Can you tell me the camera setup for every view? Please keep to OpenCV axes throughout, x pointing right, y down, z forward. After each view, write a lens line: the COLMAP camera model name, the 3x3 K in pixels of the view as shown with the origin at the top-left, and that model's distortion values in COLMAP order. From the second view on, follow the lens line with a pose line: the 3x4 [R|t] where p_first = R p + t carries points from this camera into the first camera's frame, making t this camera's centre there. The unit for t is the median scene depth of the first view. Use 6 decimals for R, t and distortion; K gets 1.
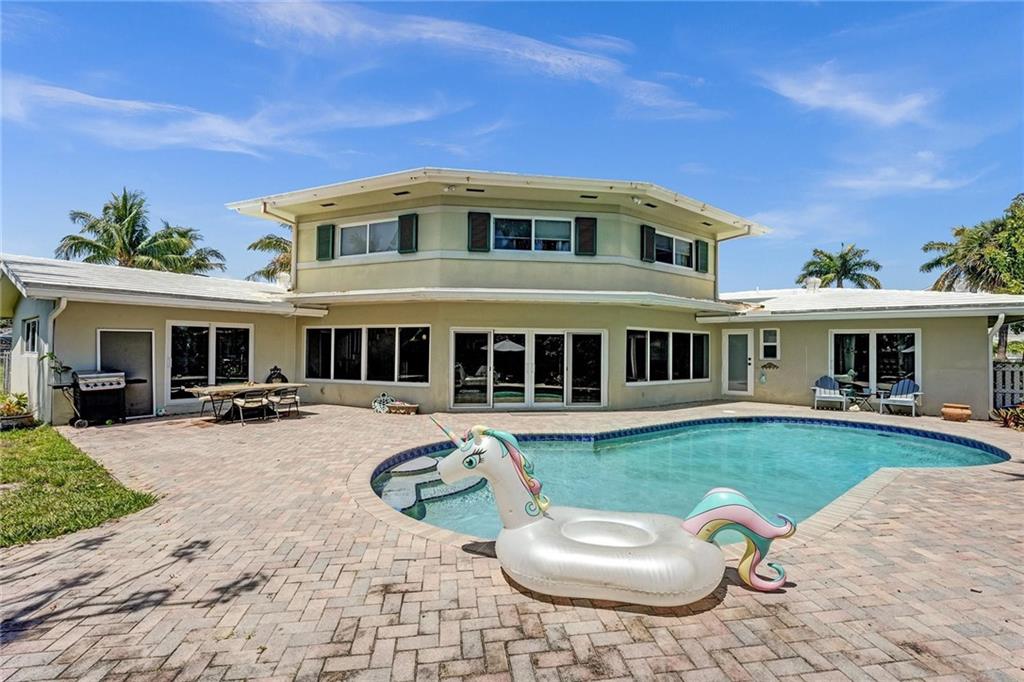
lens RADIAL K [[469.3, 0, 513.0], [0, 469.3, 341.7], [0, 0, 1]] dist [-0.025996, 0.001220]
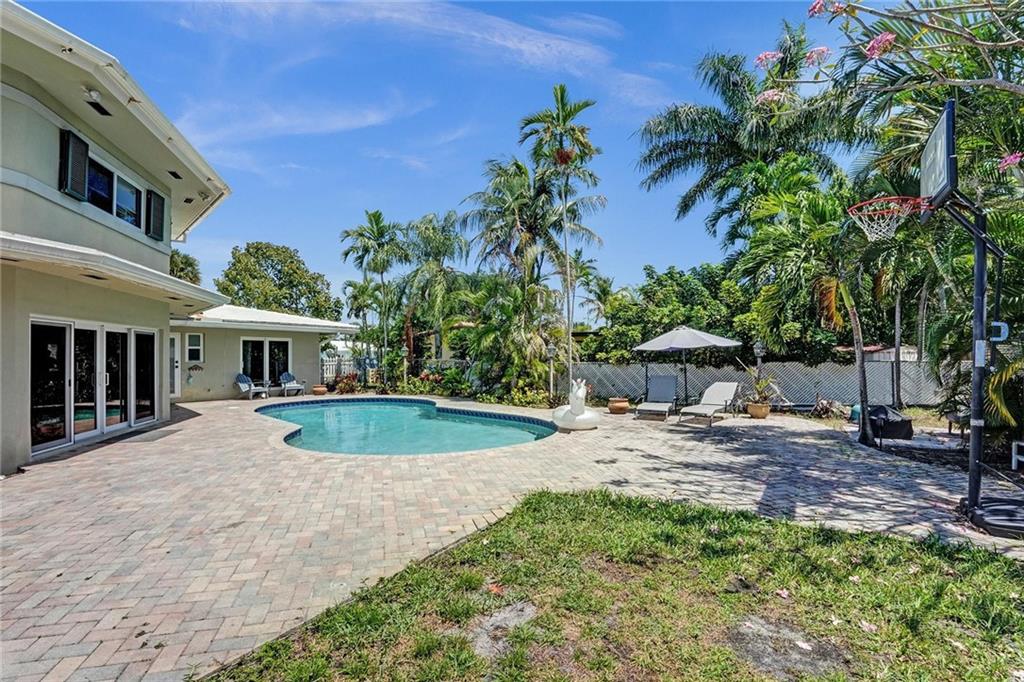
lens RADIAL K [[469.3, 0, 513.0], [0, 469.3, 341.7], [0, 0, 1]] dist [-0.025996, 0.001220]
pose [[-0.130541, 0.020532, 0.991230, -0.729181], [-0.009050, 0.999719, -0.021900, 0.009392], [-0.991402, -0.011830, -0.130319, 0.475206]]
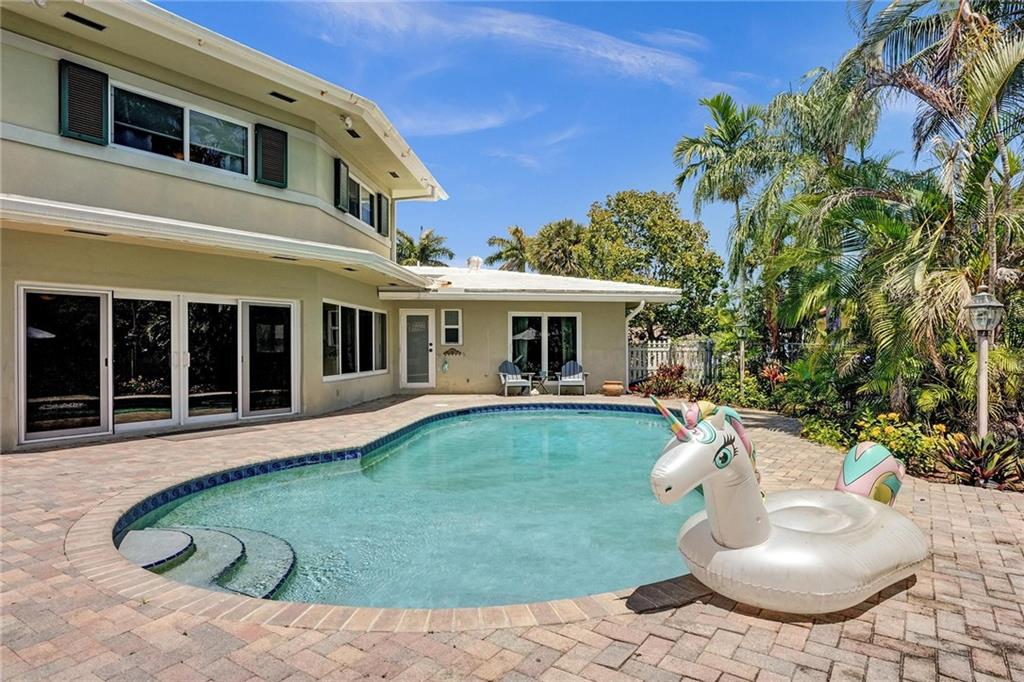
lens RADIAL K [[601.2, 0, 512.1], [0, 601.2, 344.8], [0, 0, 1]] dist [-0.001784, -0.002908]
pose [[0.679283, -0.009555, 0.733814, -0.235084], [-0.002314, 0.999882, 0.015161, 0.025095], [-0.733872, -0.011997, 0.679181, 0.176860]]
